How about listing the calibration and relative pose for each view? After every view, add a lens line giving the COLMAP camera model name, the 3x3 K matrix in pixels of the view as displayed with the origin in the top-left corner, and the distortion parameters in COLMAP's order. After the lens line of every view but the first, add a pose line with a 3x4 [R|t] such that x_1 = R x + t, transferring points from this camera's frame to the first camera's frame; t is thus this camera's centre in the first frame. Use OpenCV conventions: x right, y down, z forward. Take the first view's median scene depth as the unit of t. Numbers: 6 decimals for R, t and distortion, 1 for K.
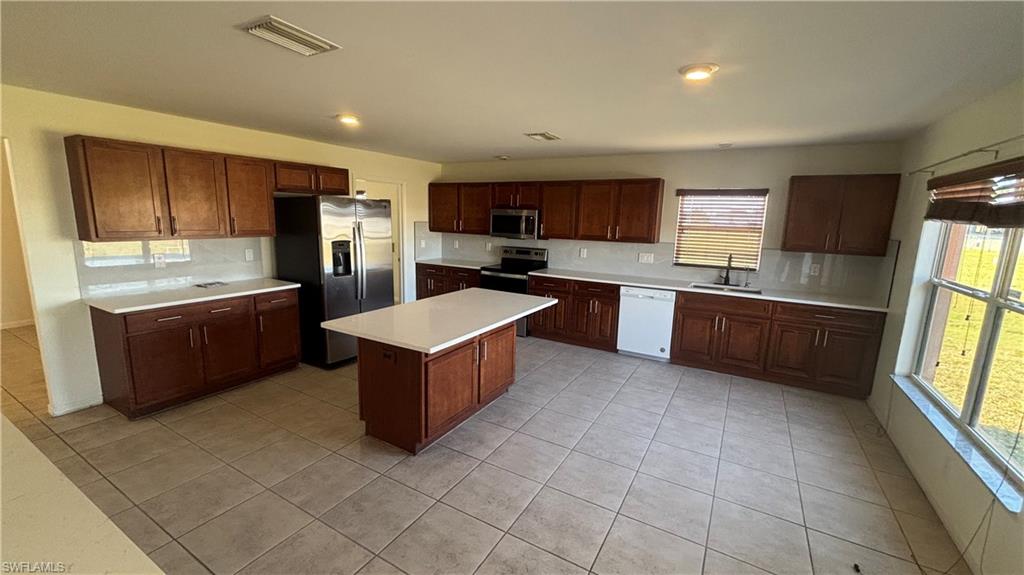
lens RADIAL K [[411.7, 0, 512.0], [0, 411.7, 287.5], [0, 0, 1]] dist [-0.003065, -0.000254]
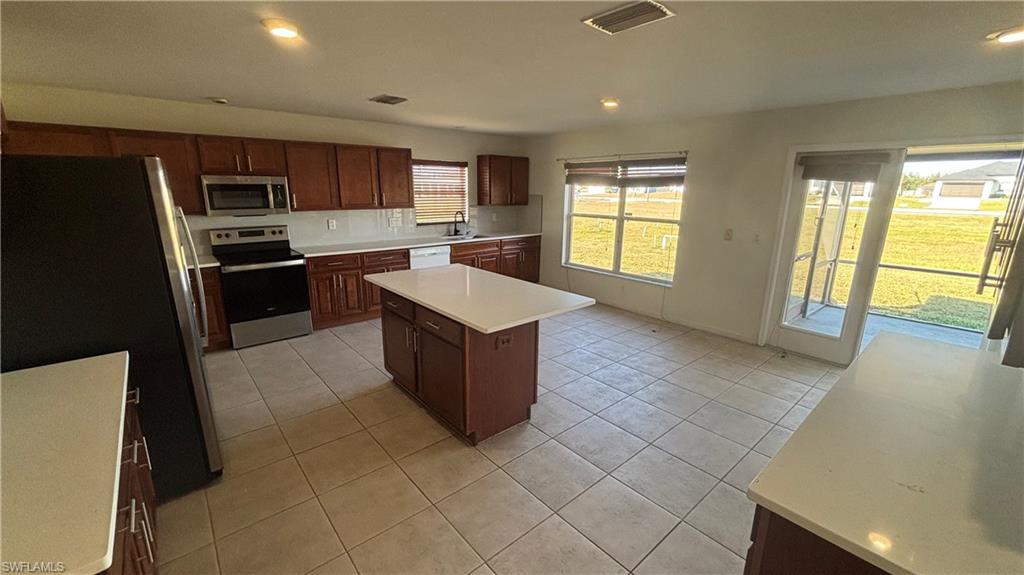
lens RADIAL K [[411.7, 0, 512.0], [0, 411.7, 287.5], [0, 0, 1]] dist [-0.003065, -0.000254]
pose [[0.321184, -0.245985, 0.914512, -0.682777], [0.160088, 0.965882, 0.203578, -0.085861], [-0.933388, 0.081016, 0.349605, 0.387041]]
